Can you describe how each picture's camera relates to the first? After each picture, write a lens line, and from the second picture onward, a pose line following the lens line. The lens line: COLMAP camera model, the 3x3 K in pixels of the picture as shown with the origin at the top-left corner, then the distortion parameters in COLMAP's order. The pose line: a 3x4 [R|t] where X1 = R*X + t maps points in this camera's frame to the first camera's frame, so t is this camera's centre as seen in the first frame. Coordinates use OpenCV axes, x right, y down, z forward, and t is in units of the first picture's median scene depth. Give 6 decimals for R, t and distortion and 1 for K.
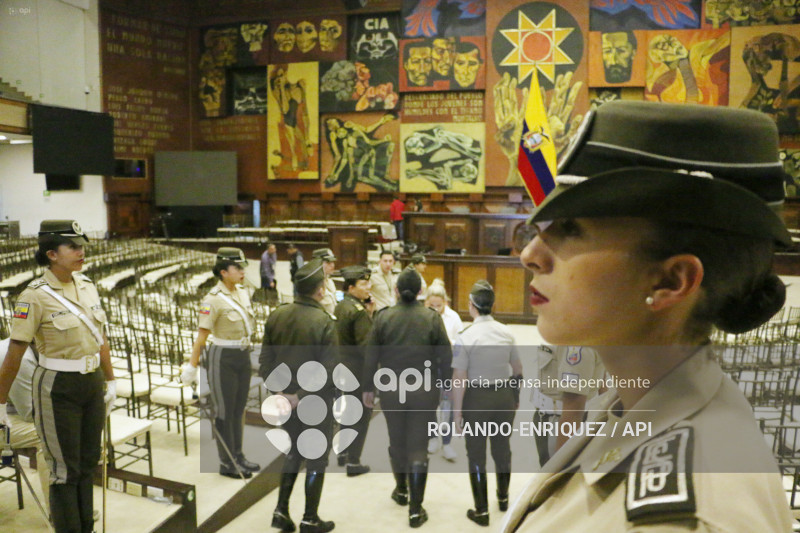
lens RADIAL K [[627.6, 0, 406.2], [0, 627.6, 264.8], [0, 0, 1]] dist [-0.168520, 0.131443]
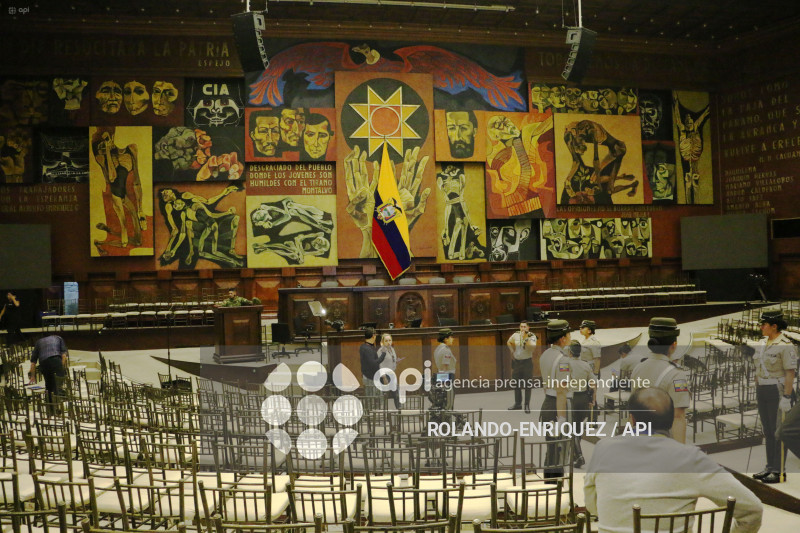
lens RADIAL K [[627.6, 0, 407.2], [0, 627.6, 270.3], [0, 0, 1]] dist [-0.168520, 0.131443]
pose [[0.915900, -0.029223, 0.400342, -0.165208], [0.073425, 0.992716, -0.095517, -0.006852], [-0.394635, 0.116879, 0.911374, 0.063889]]
